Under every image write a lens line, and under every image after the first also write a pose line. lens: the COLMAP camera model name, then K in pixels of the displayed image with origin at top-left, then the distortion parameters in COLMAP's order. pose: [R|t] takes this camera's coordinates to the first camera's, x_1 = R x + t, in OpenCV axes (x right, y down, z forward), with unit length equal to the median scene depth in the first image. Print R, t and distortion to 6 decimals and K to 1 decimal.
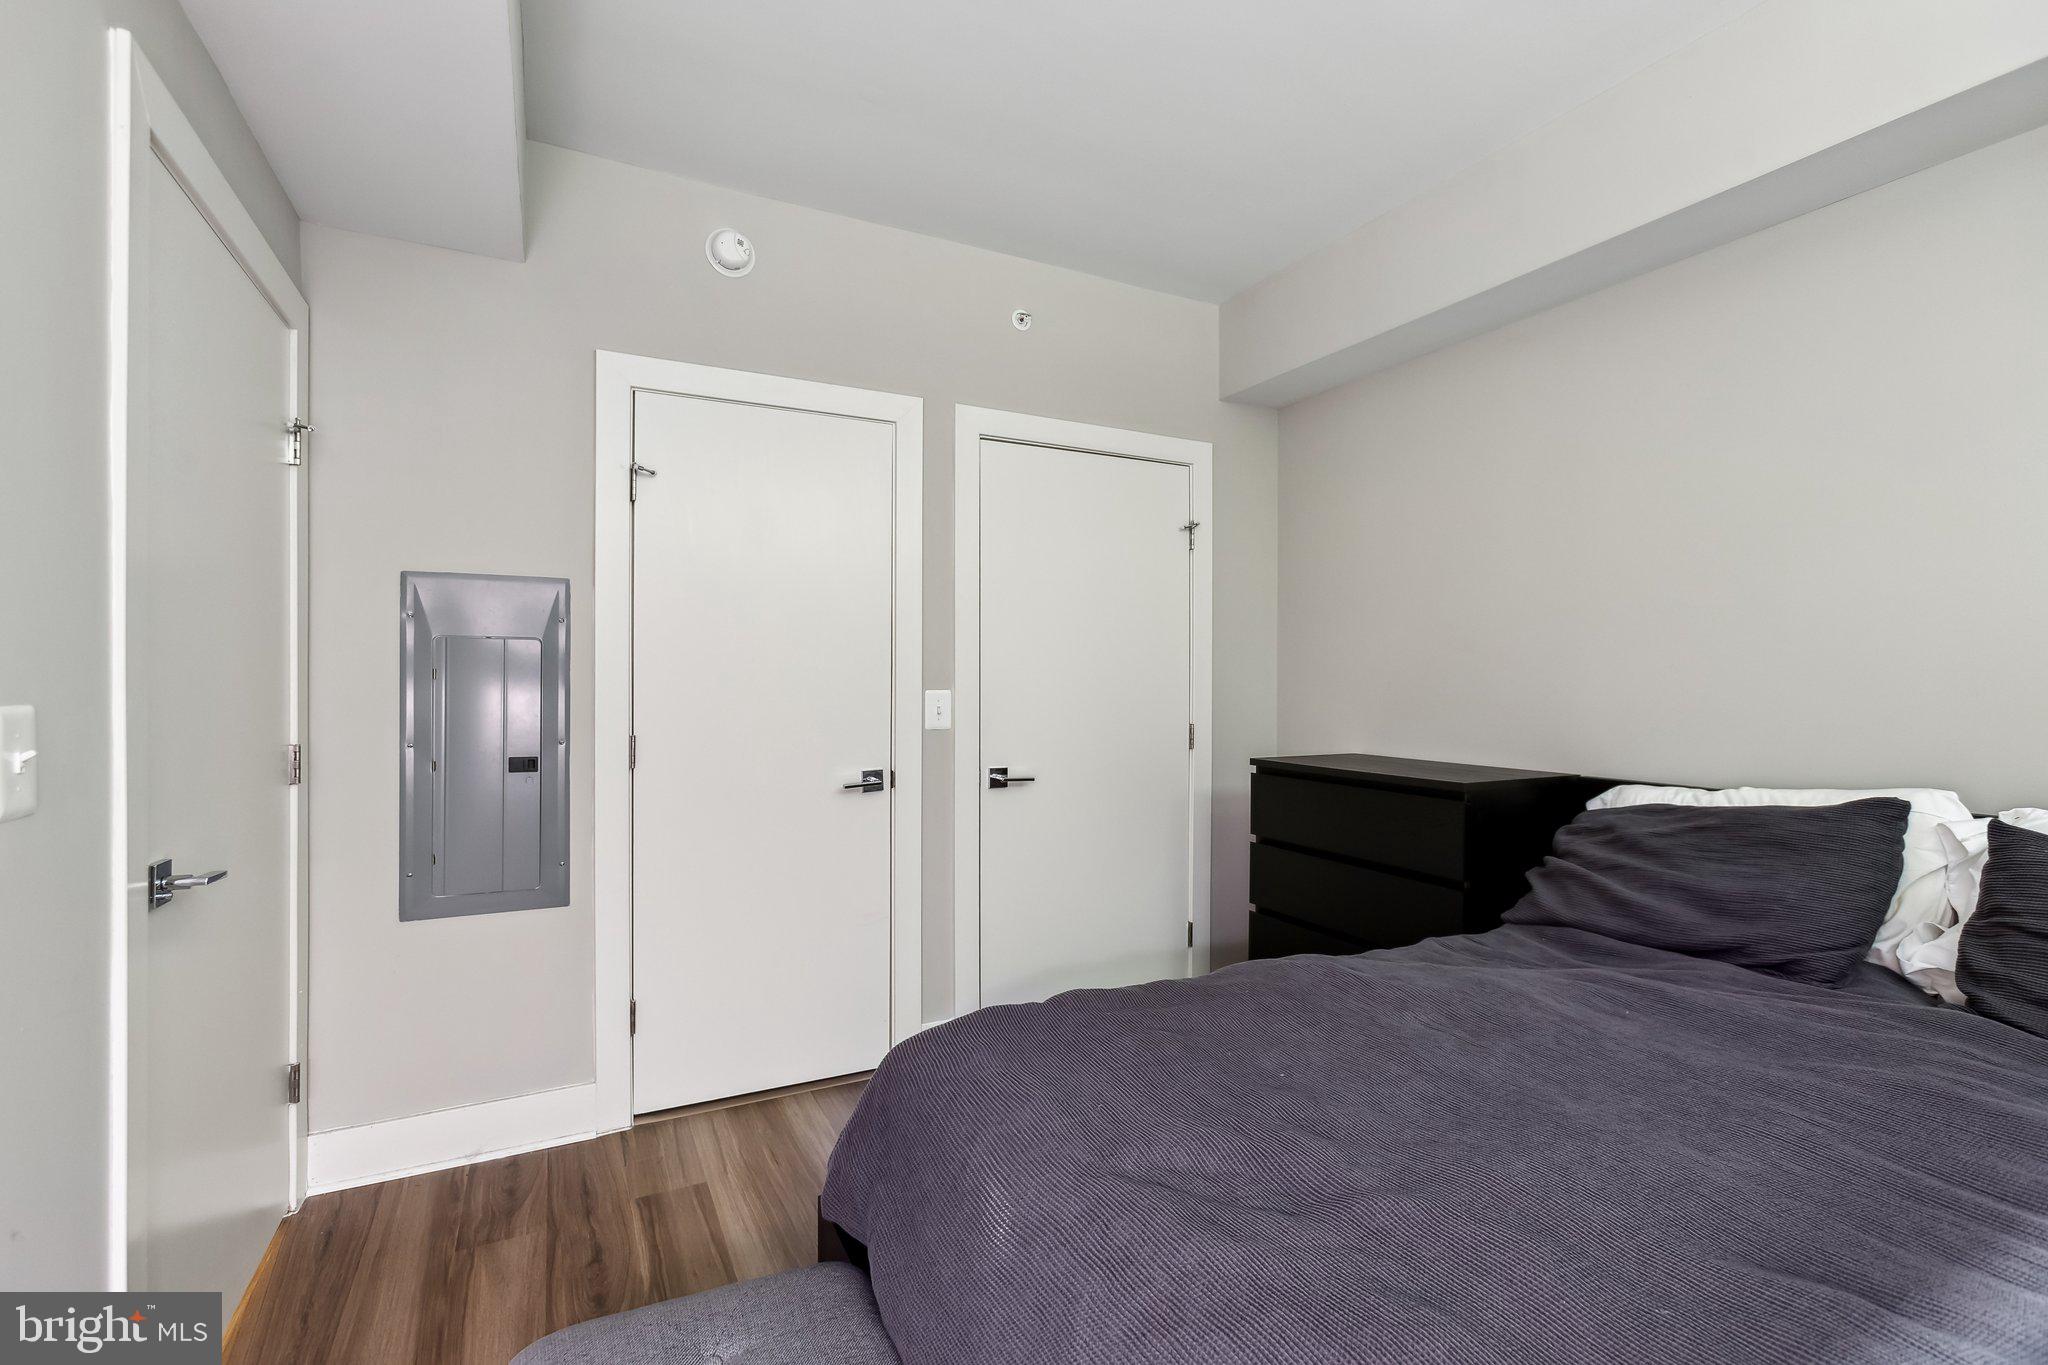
lens RADIAL K [[927.3, 0, 1005.9], [0, 927.3, 673.8], [0, 0, 1]] dist [-0.022151, 0.013609]
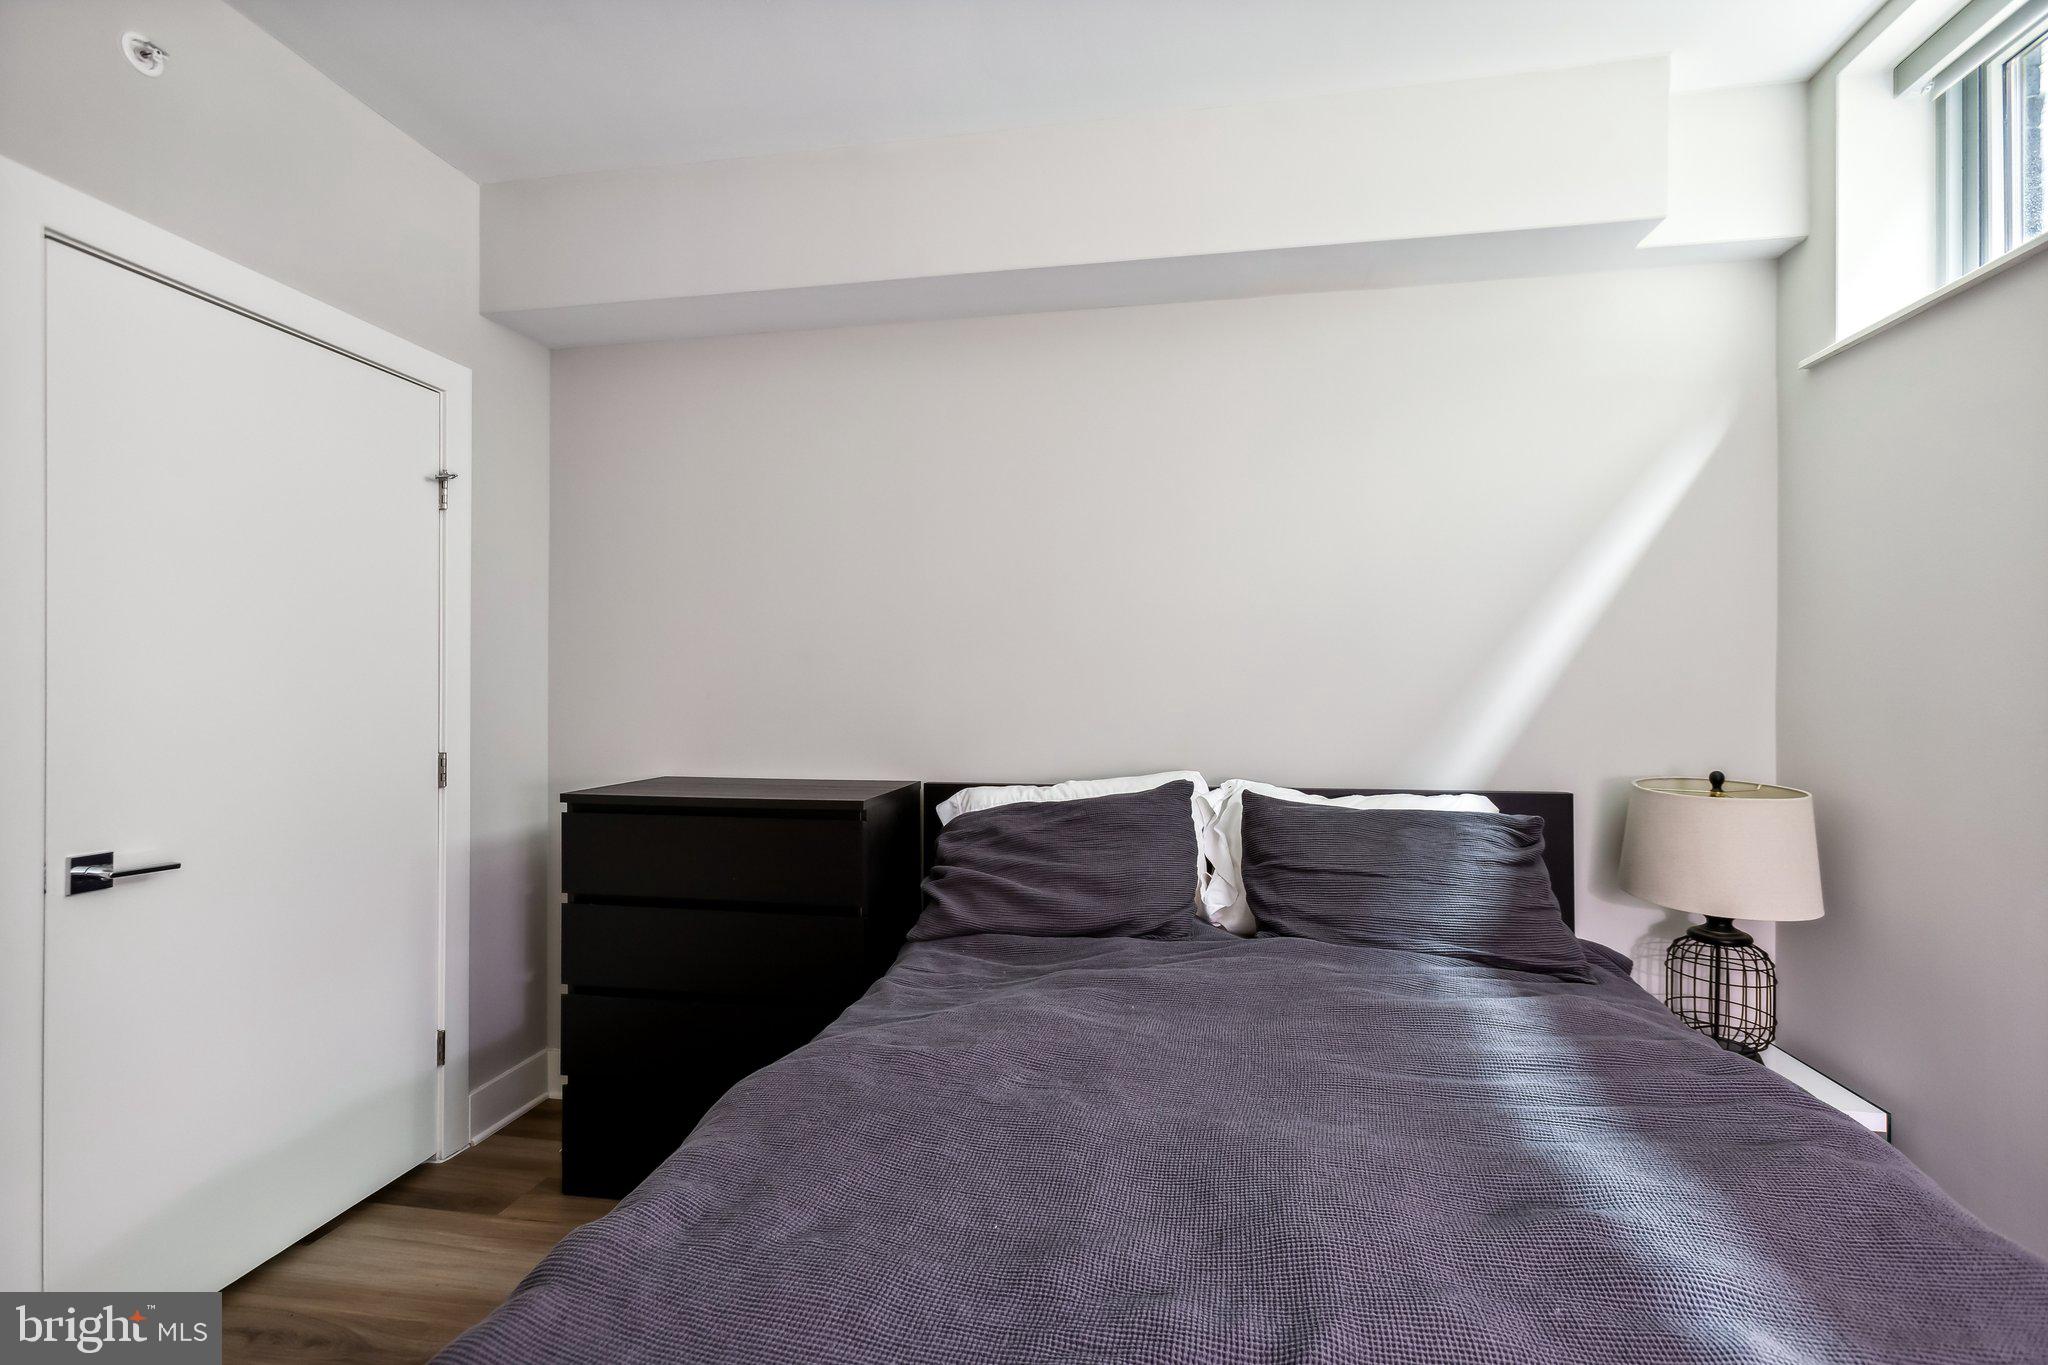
lens RADIAL K [[927.3, 0, 1024.4], [0, 927.3, 681.3], [0, 0, 1]] dist [-0.022151, 0.013609]
pose [[0.589082, 0.005236, 0.808056, -0.179243], [-0.000900, 0.999983, -0.005823, 0.003962], [-0.808073, 0.002703, 0.589076, 0.352821]]
